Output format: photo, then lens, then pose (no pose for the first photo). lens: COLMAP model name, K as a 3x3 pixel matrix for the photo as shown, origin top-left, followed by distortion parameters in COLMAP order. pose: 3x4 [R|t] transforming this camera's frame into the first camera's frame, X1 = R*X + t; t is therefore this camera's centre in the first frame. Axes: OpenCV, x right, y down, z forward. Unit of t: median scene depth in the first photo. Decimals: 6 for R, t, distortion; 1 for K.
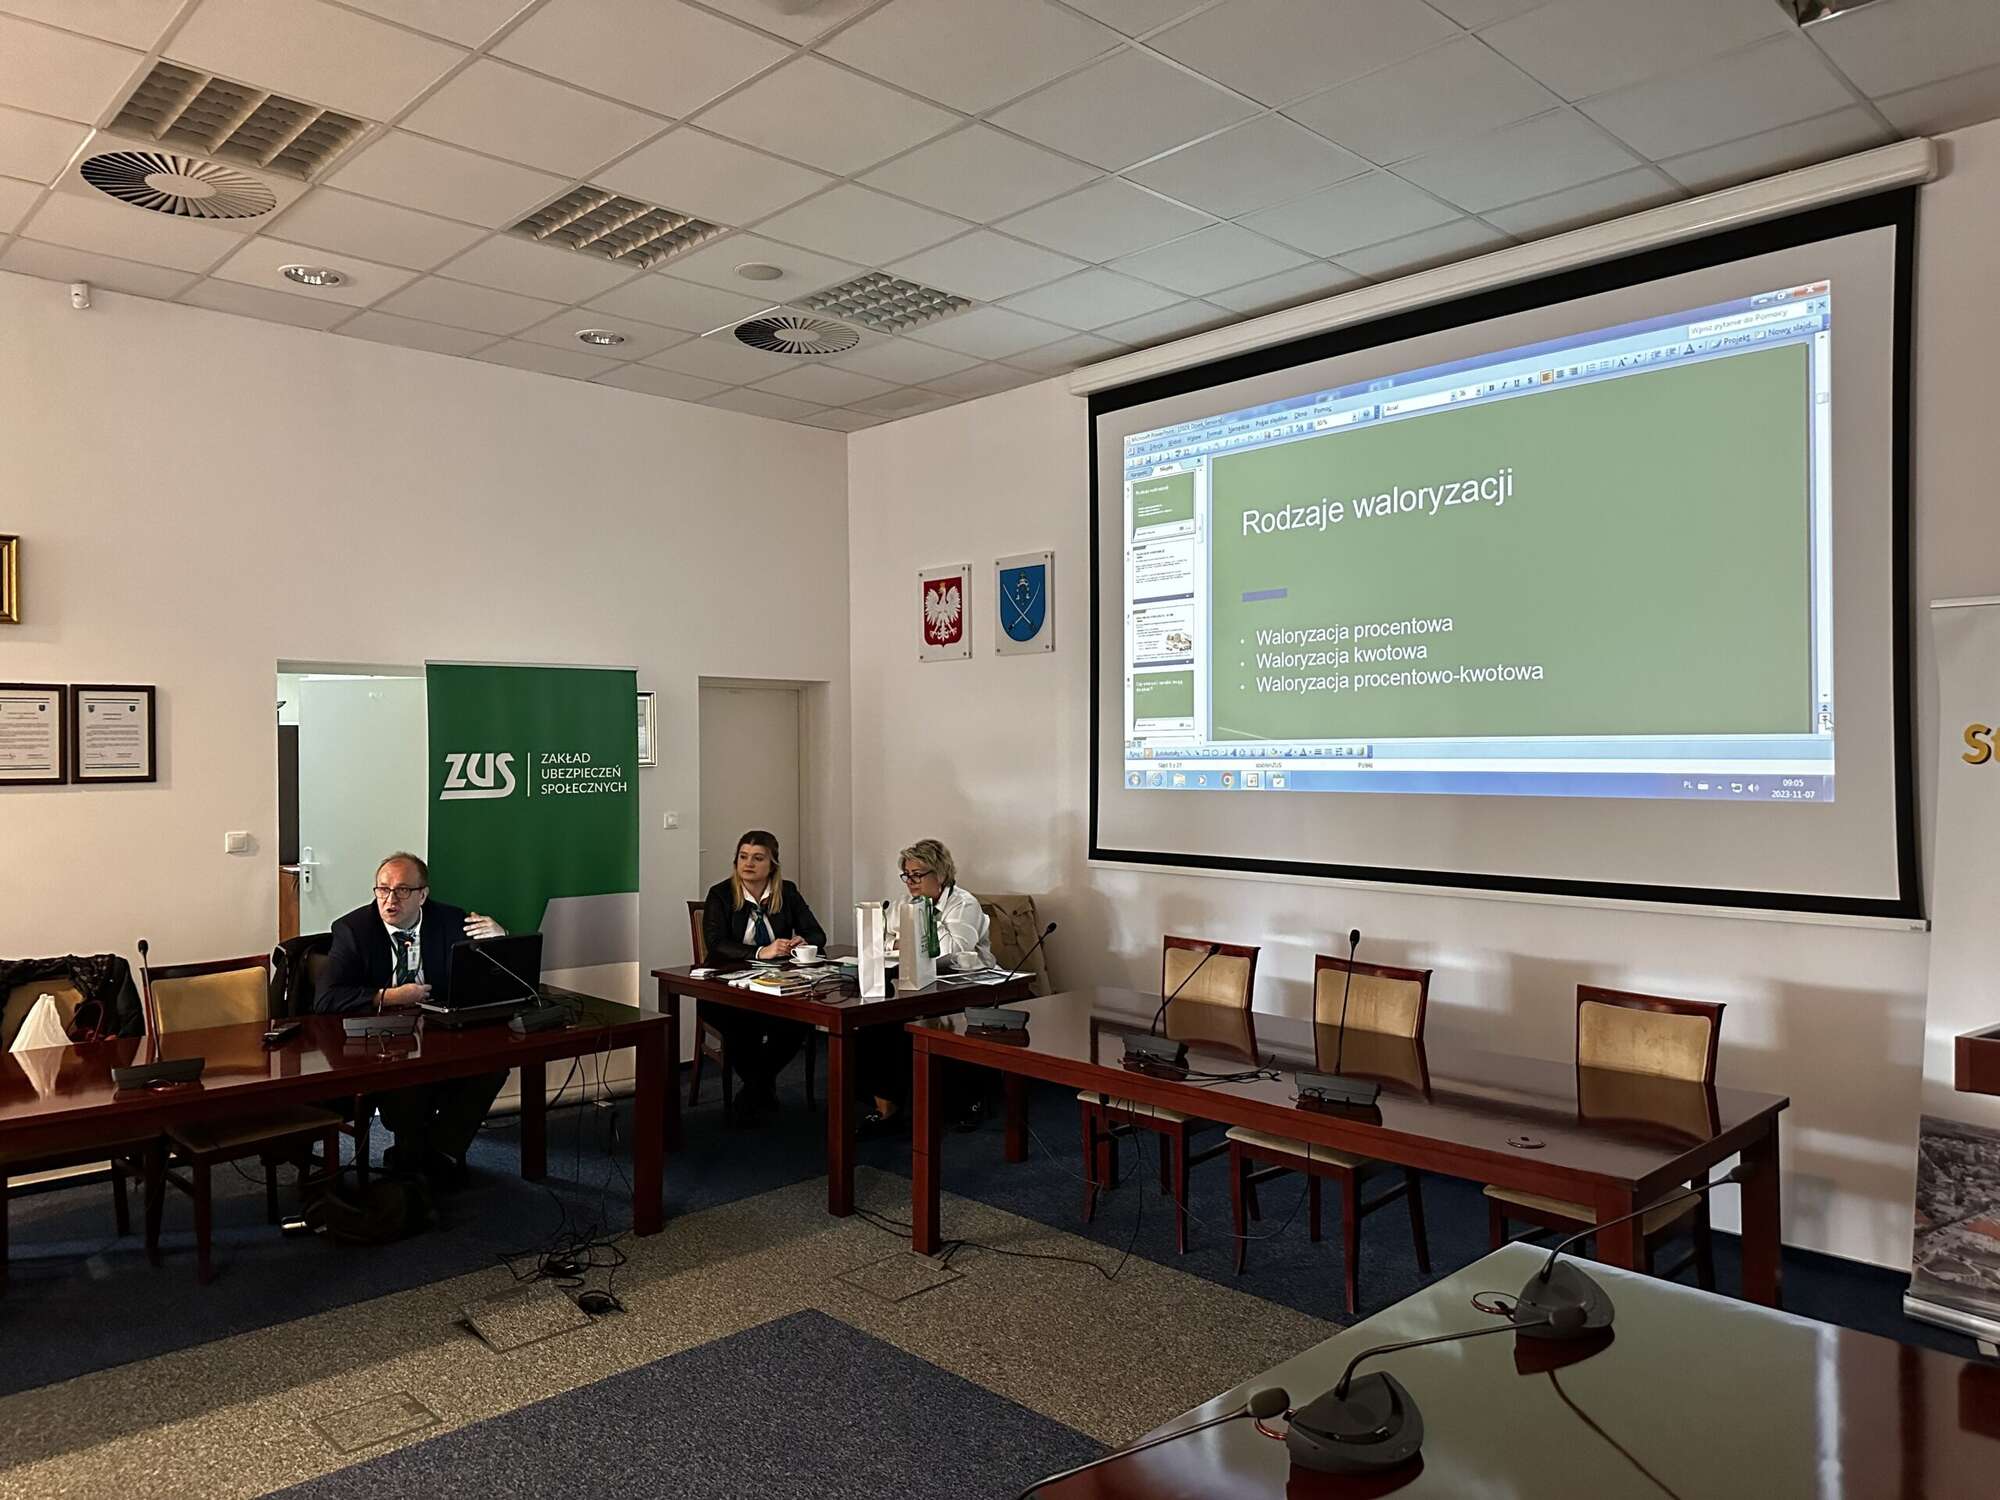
lens RADIAL K [[1418.0, 0, 1004.6], [0, 1418.0, 744.0], [0, 0, 1]] dist [0.065797, -0.051974]
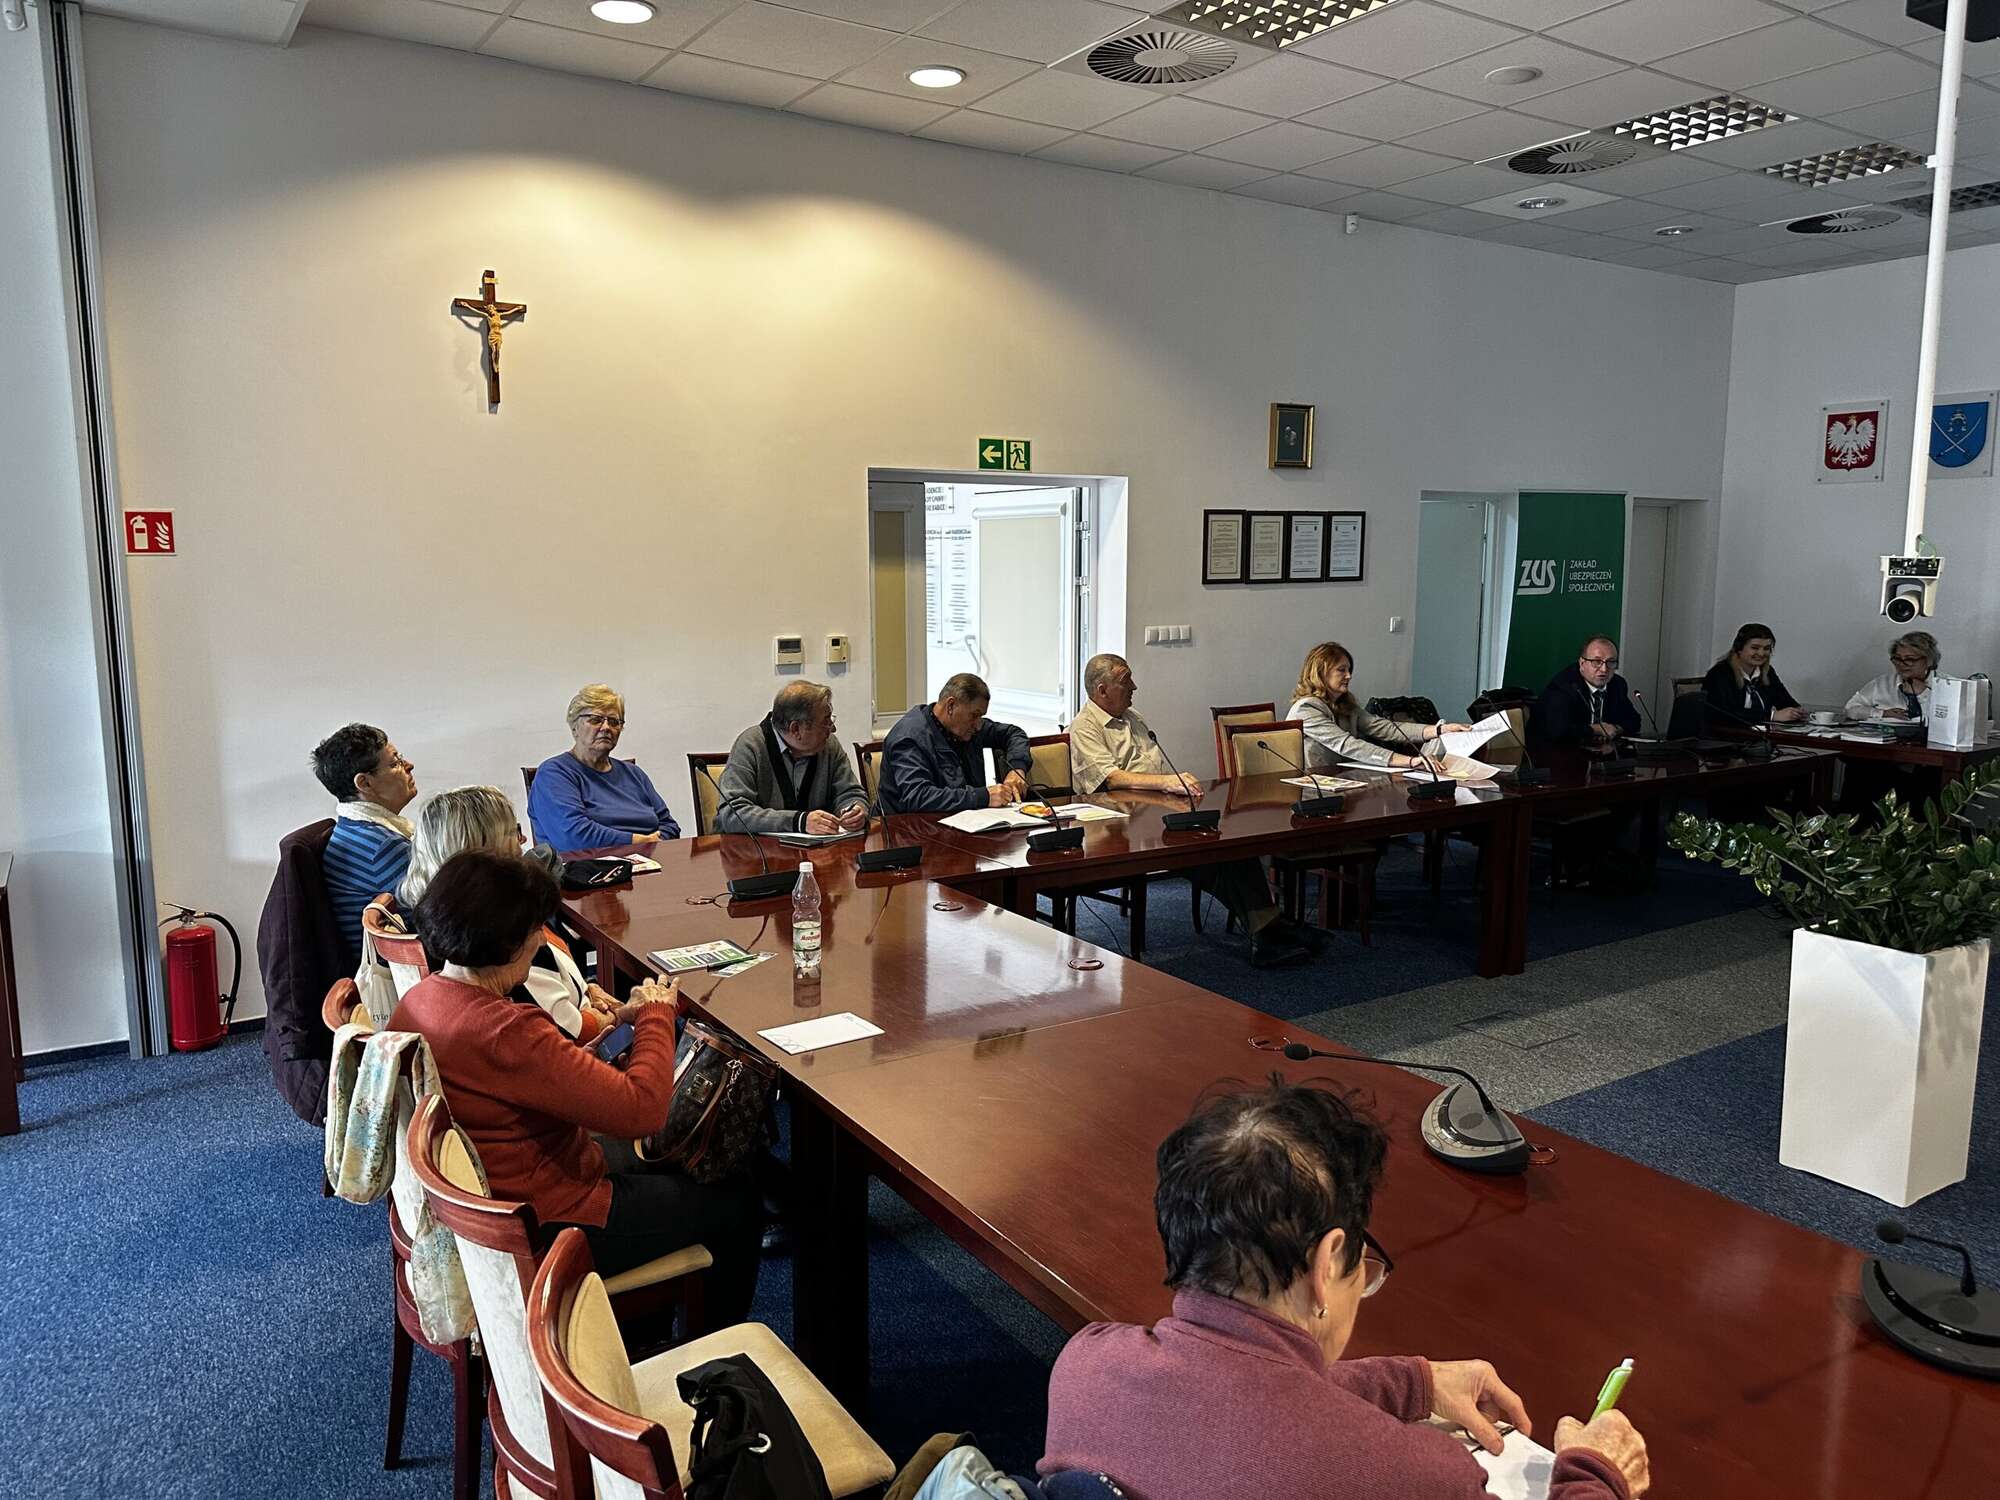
lens RADIAL K [[1418.0, 0, 958.2], [0, 1418.0, 765.3], [0, 0, 1]] dist [0.065797, -0.051974]
pose [[0.981722, 0.035842, -0.186916, -0.636830], [-0.006992, 0.988237, 0.152772, -0.004678], [0.190193, -0.148672, 0.970424, -0.425631]]
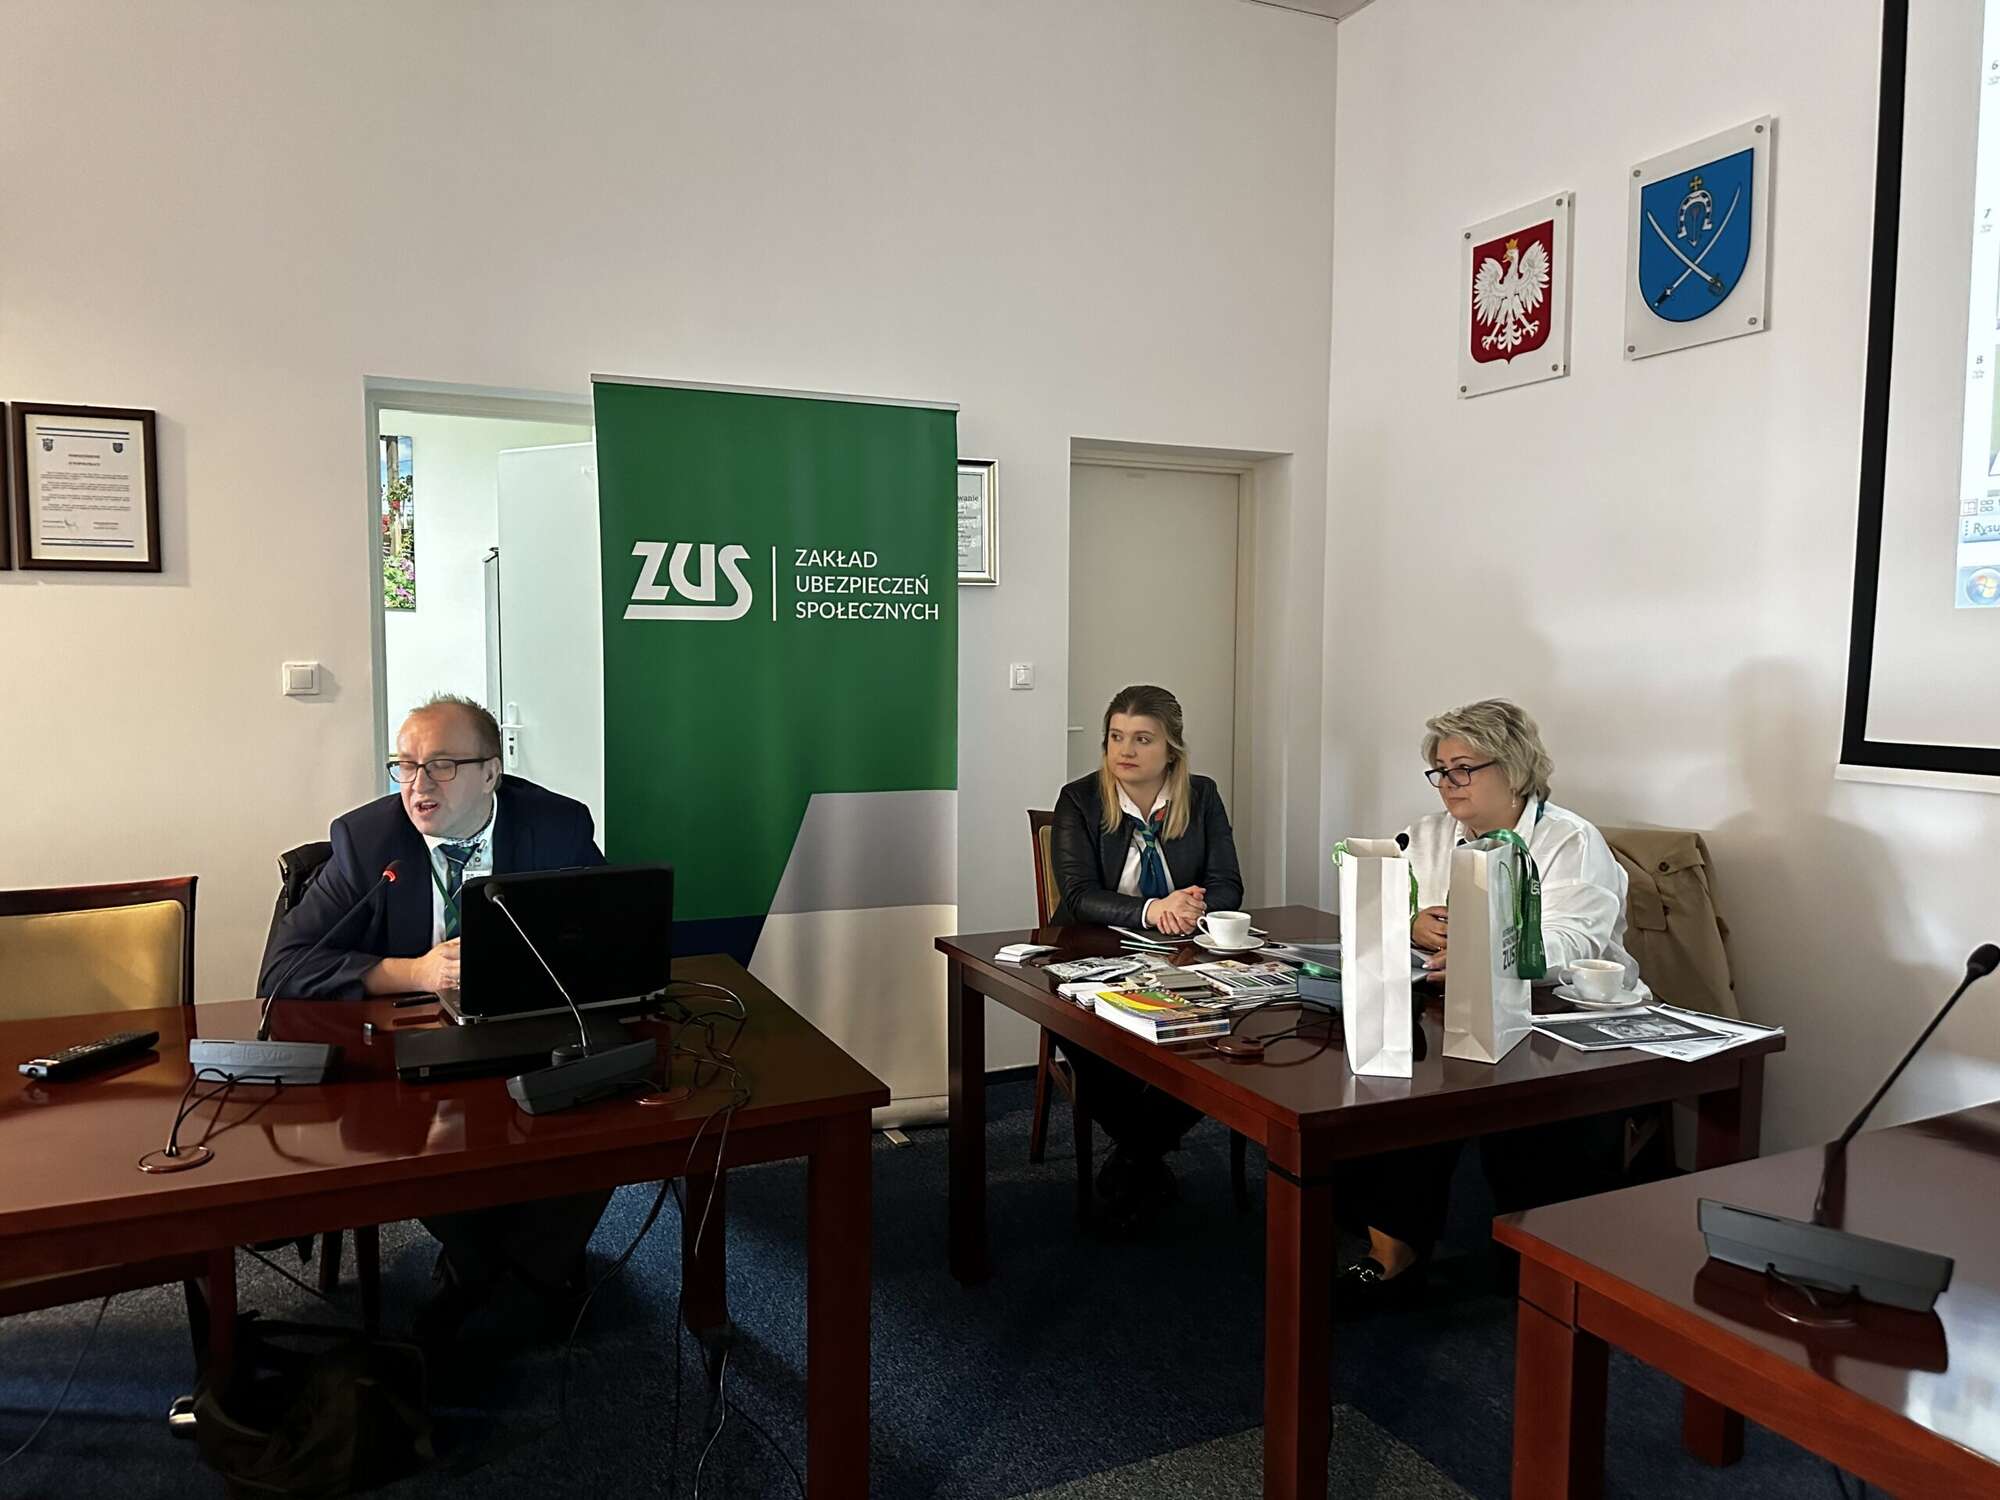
lens RADIAL K [[1418.0, 0, 991.6], [0, 1418.0, 737.8], [0, 0, 1]] dist [0.065797, -0.051974]
pose [[0.945645, 0.030234, -0.323792, -0.056381], [-0.009547, 0.997821, 0.065289, 0.047057], [0.325060, -0.058649, 0.943873, 0.483467]]
